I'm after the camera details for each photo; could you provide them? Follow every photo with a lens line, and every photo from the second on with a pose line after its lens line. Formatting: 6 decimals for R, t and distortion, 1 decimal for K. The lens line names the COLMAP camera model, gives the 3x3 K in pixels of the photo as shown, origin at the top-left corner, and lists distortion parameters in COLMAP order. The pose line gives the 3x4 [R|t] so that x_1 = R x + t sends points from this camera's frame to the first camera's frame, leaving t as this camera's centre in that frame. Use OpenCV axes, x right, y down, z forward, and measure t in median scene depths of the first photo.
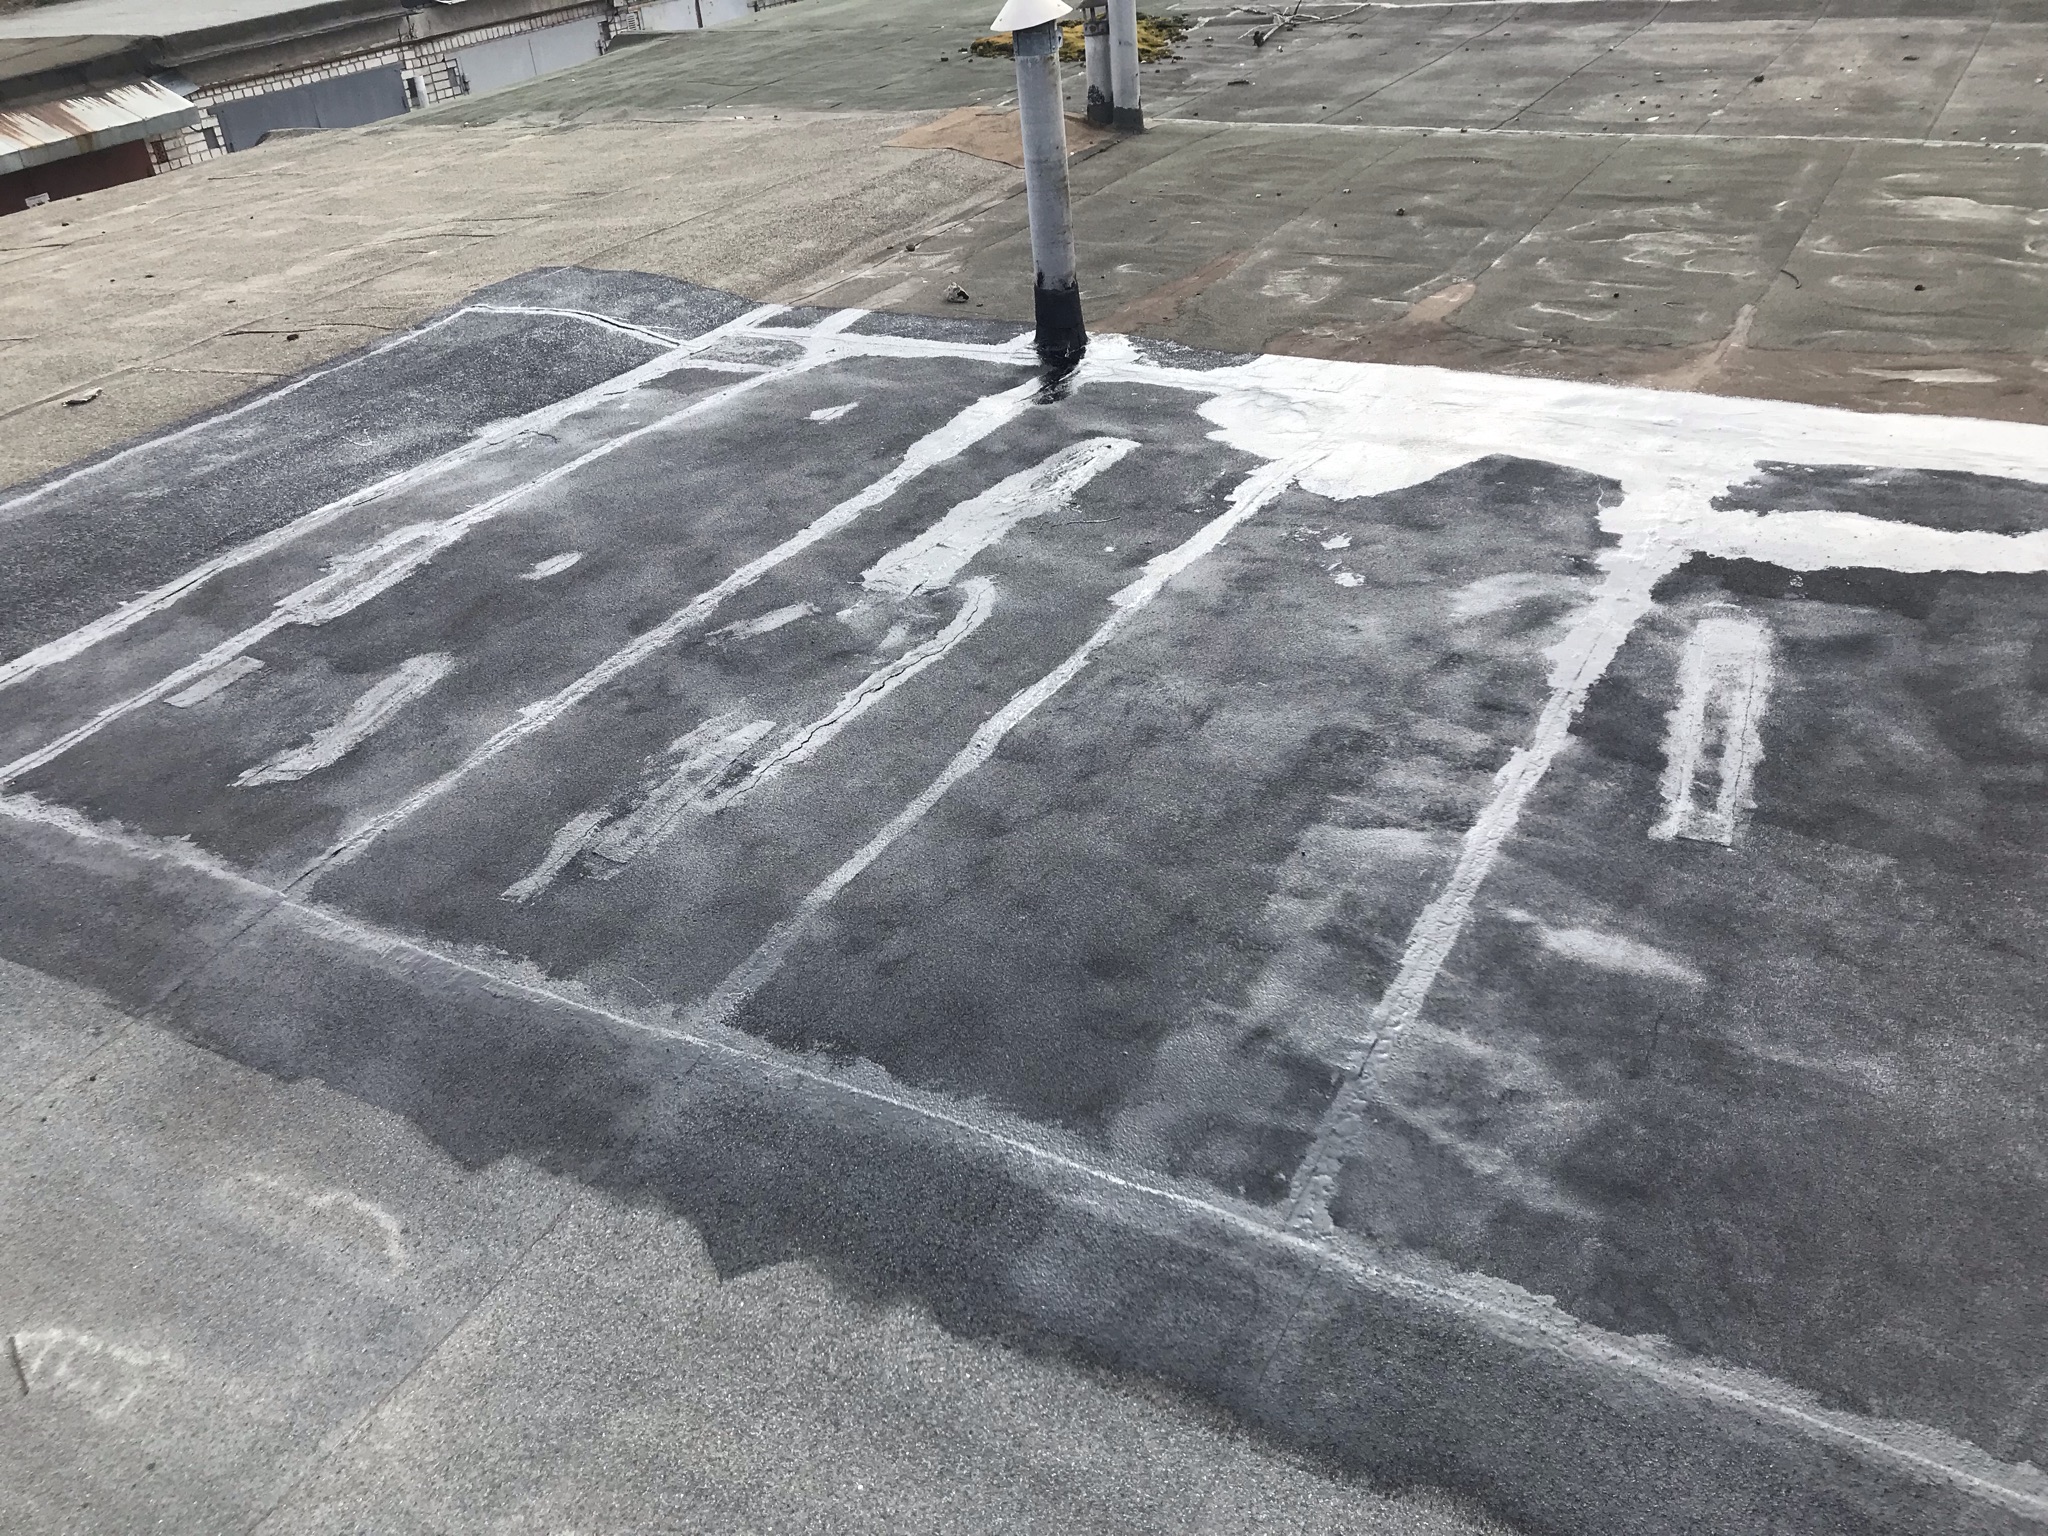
lens RADIAL K [[1681.1, 0, 993.5], [0, 1681.1, 791.4], [0, 0, 1]] dist [0.046266, -0.063110]
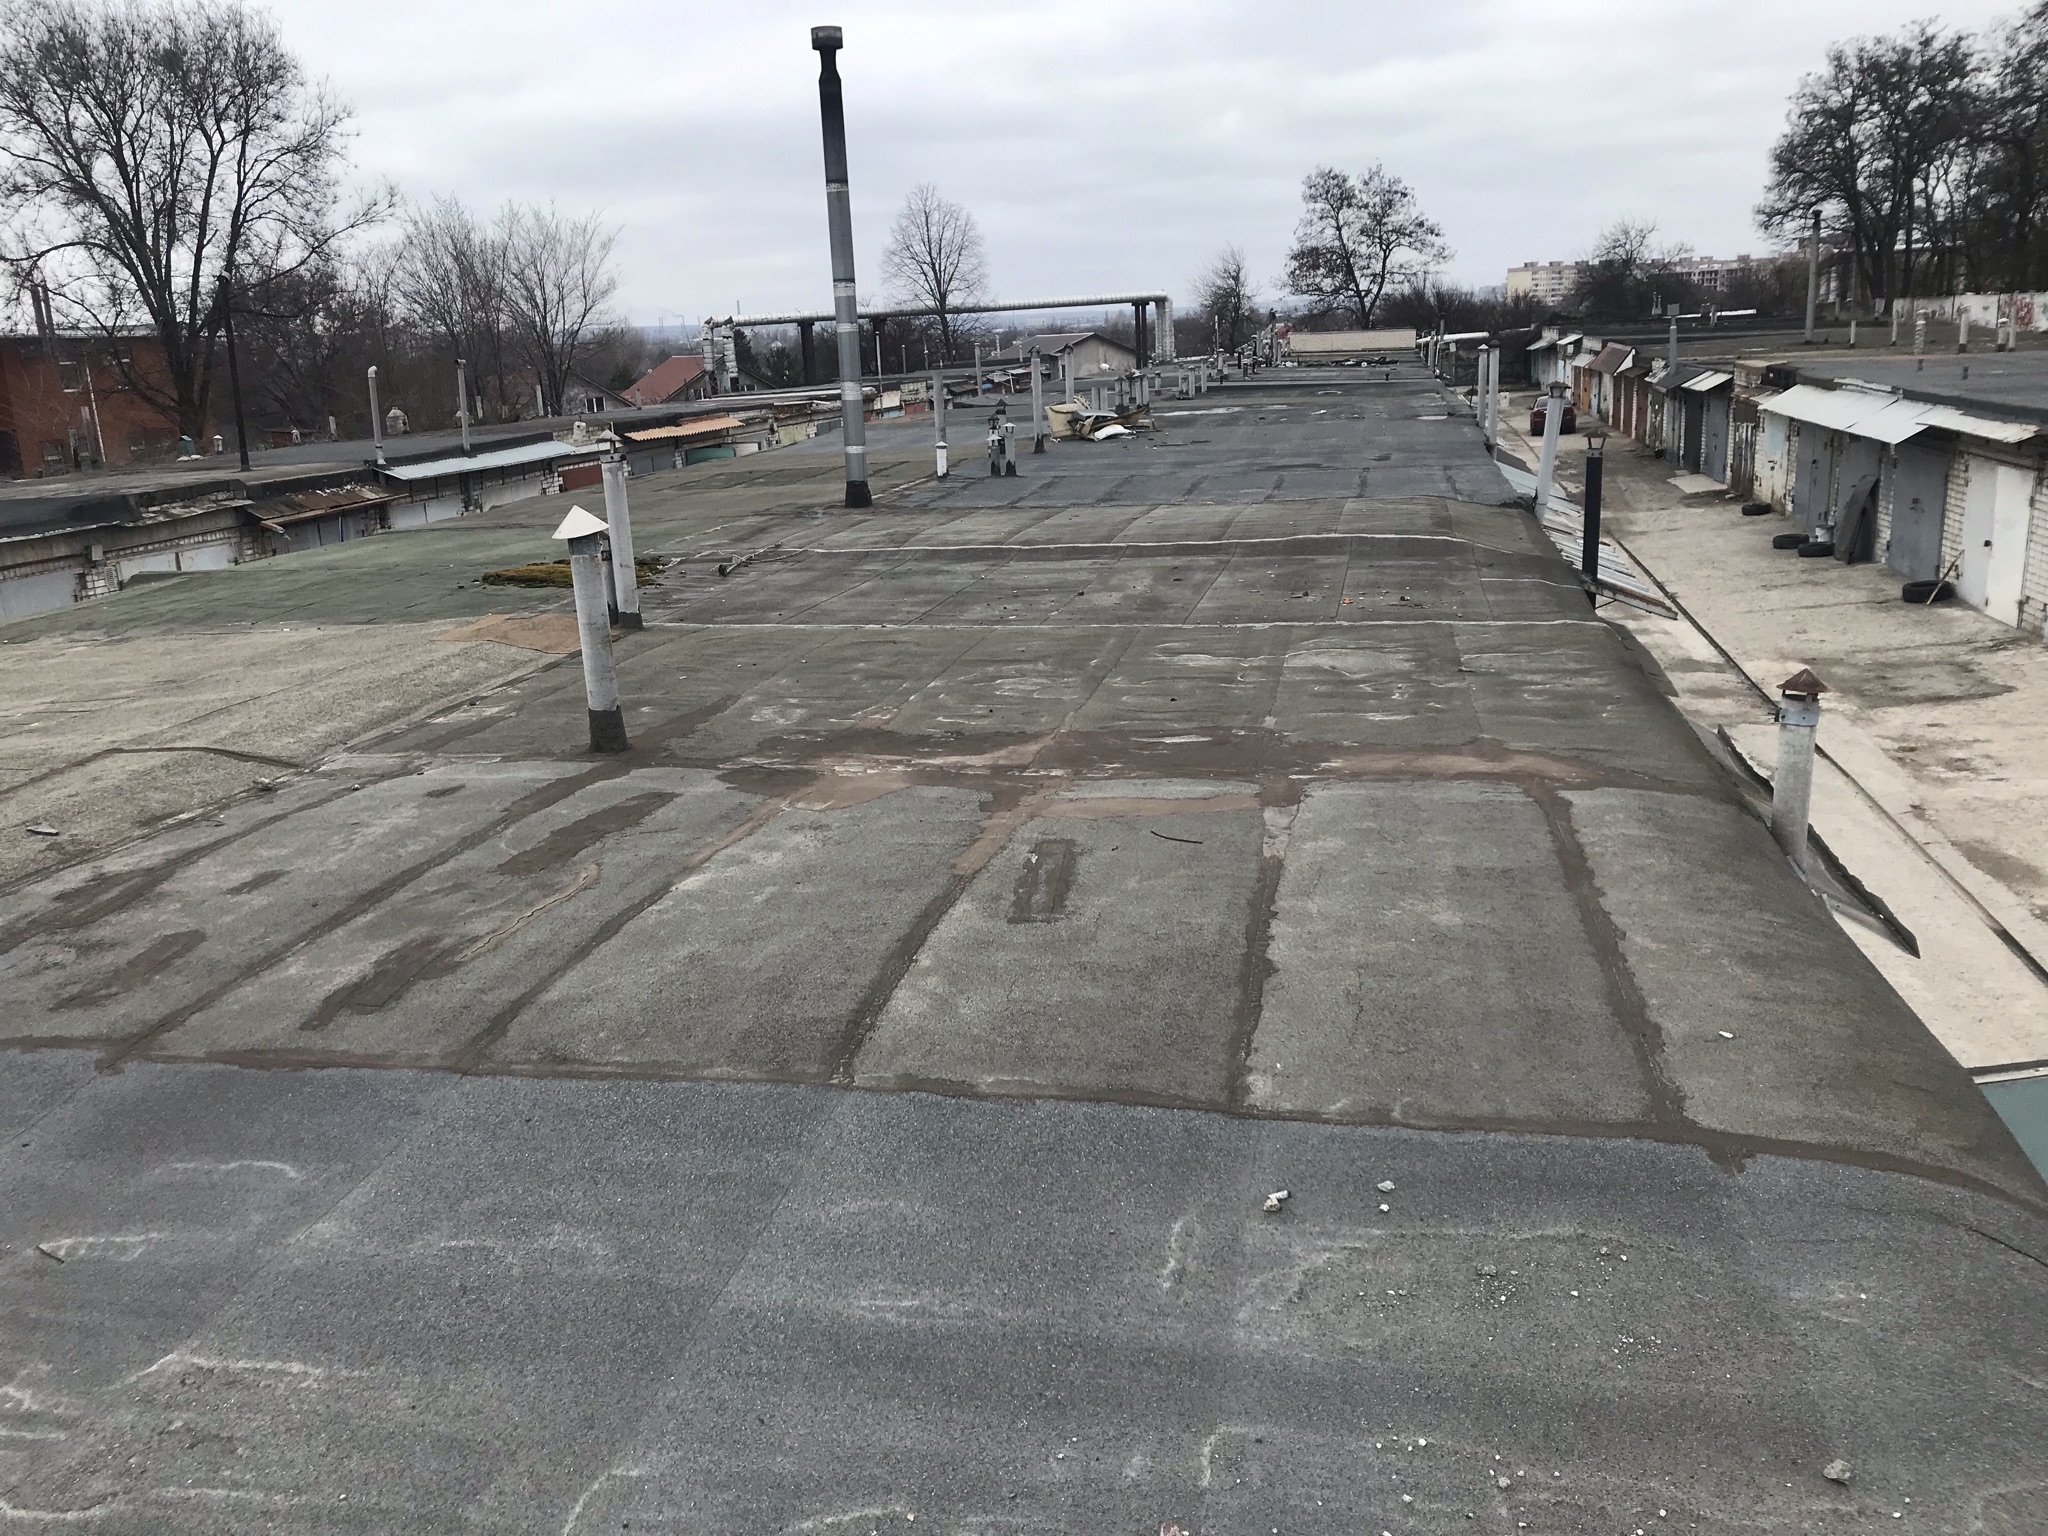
lens RADIAL K [[1682.2, 0, 1024.0], [0, 1682.2, 768.0], [0, 0, 1]] dist [0.040637, -0.082219]
pose [[0.946850, -0.035238, 0.319740, -0.051353], [0.133918, 0.946931, -0.292211, 0.124803], [-0.292475, 0.319499, 0.901321, -0.212010]]
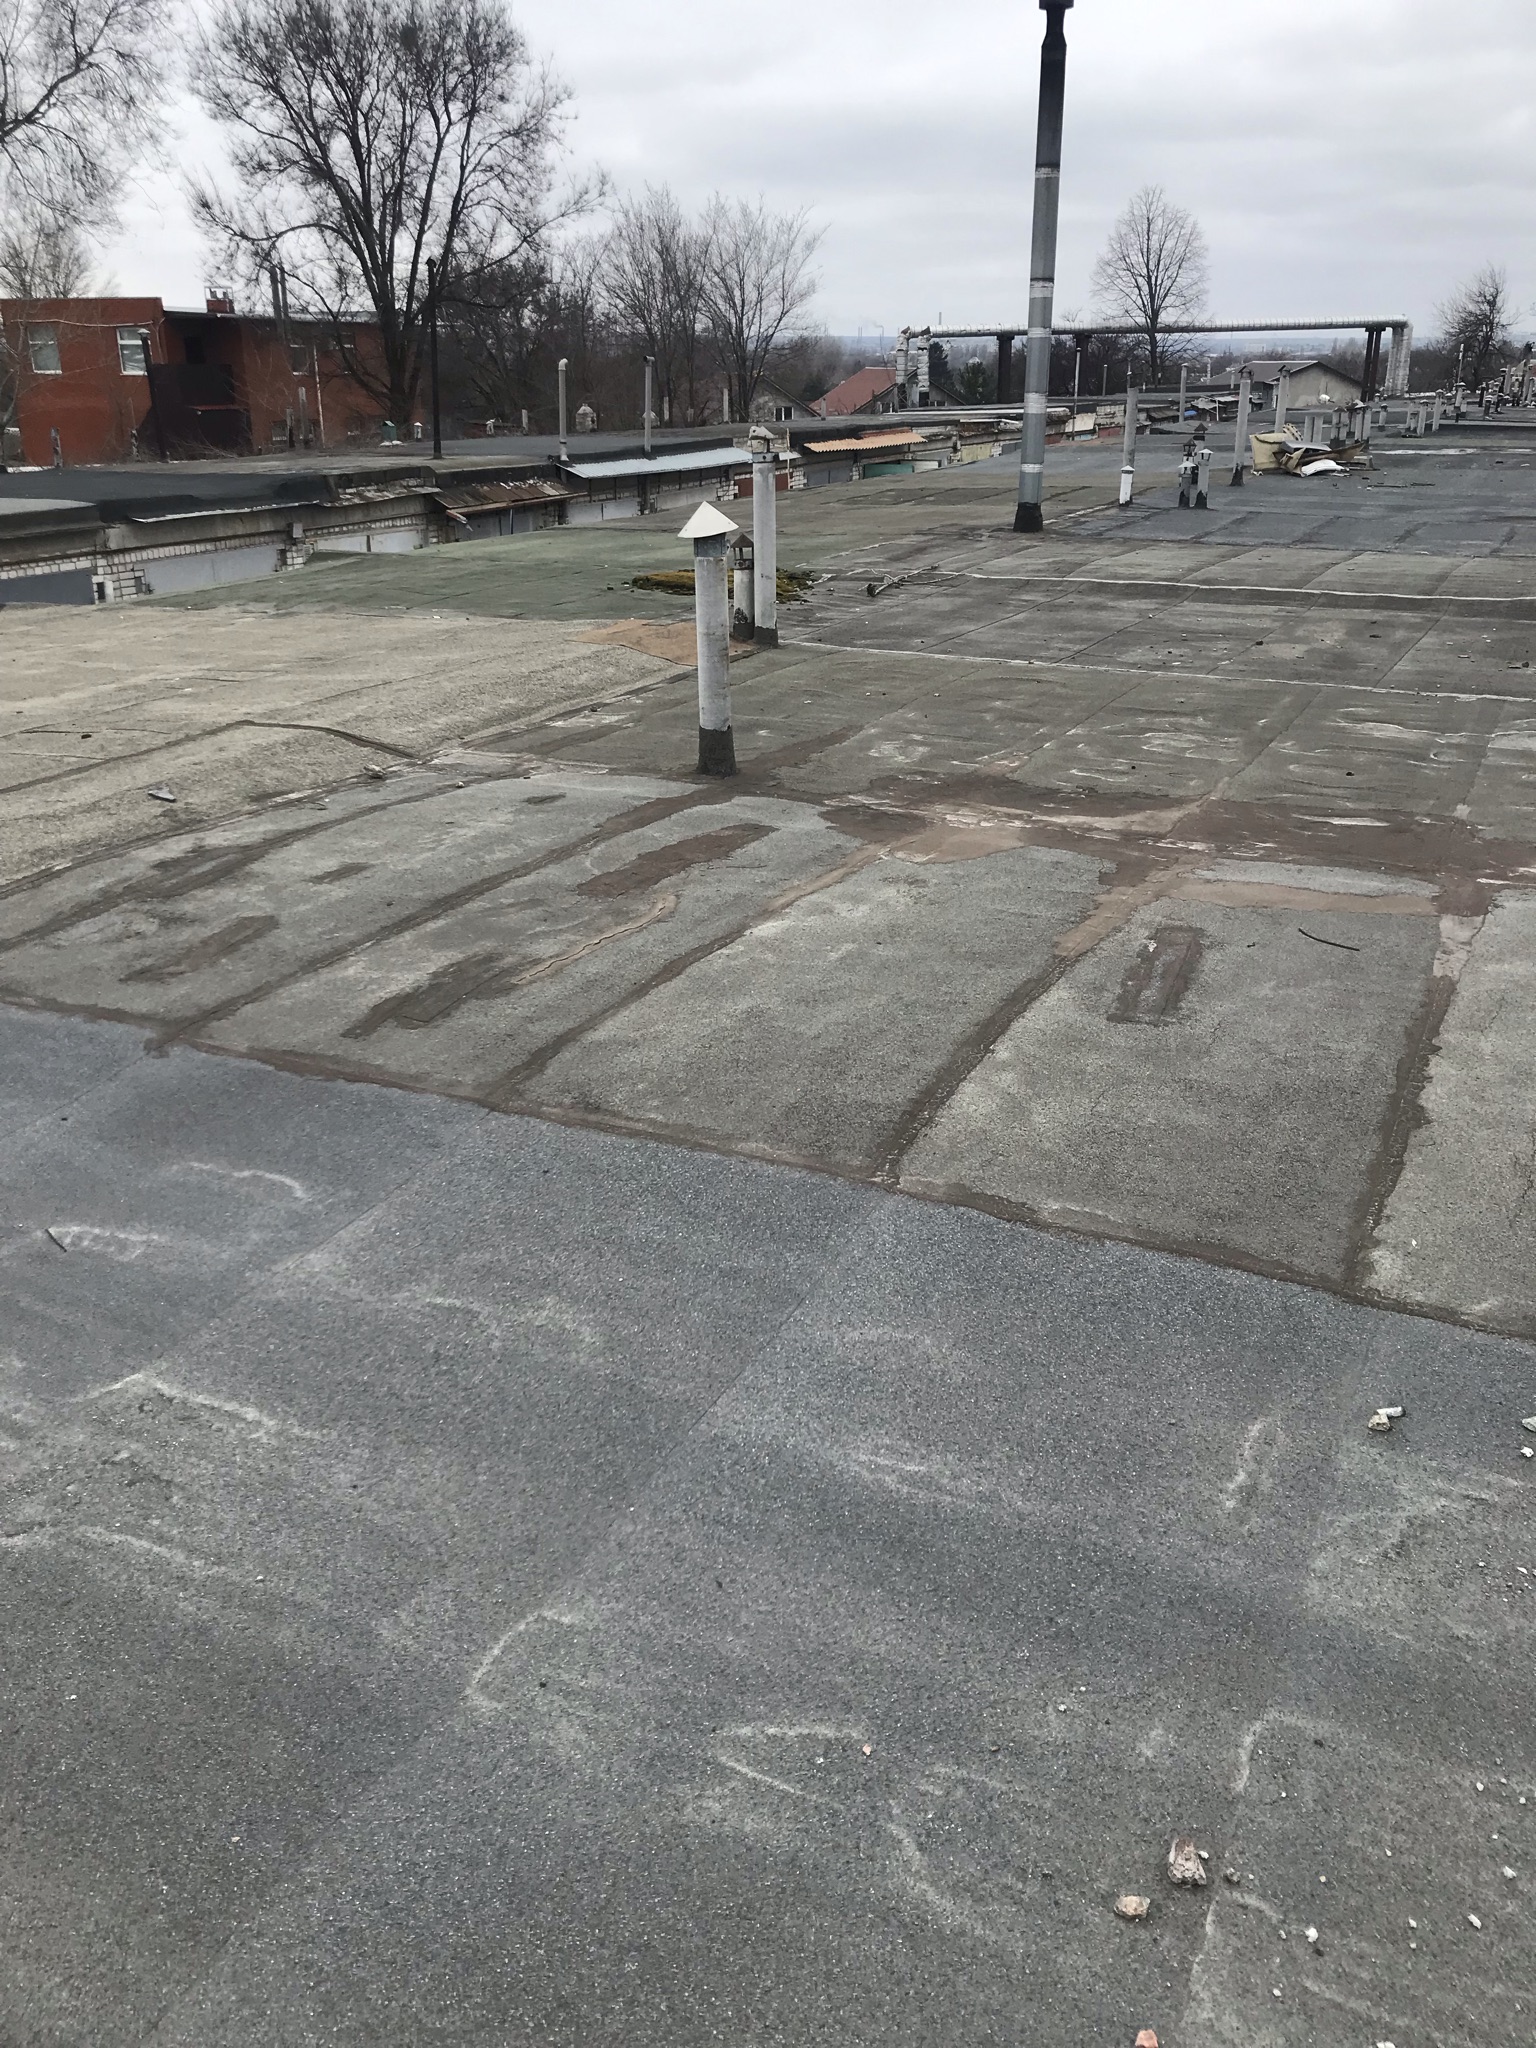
lens RADIAL K [[1682.2, 0, 768.0], [0, 1682.2, 1024.0], [0, 0, 1]] dist [0.040637, -0.082219]
pose [[0.993887, 0.052571, 0.097084, -0.023272], [-0.034455, 0.983131, -0.179629, 0.100887], [-0.104889, 0.175186, 0.978932, -0.151915]]
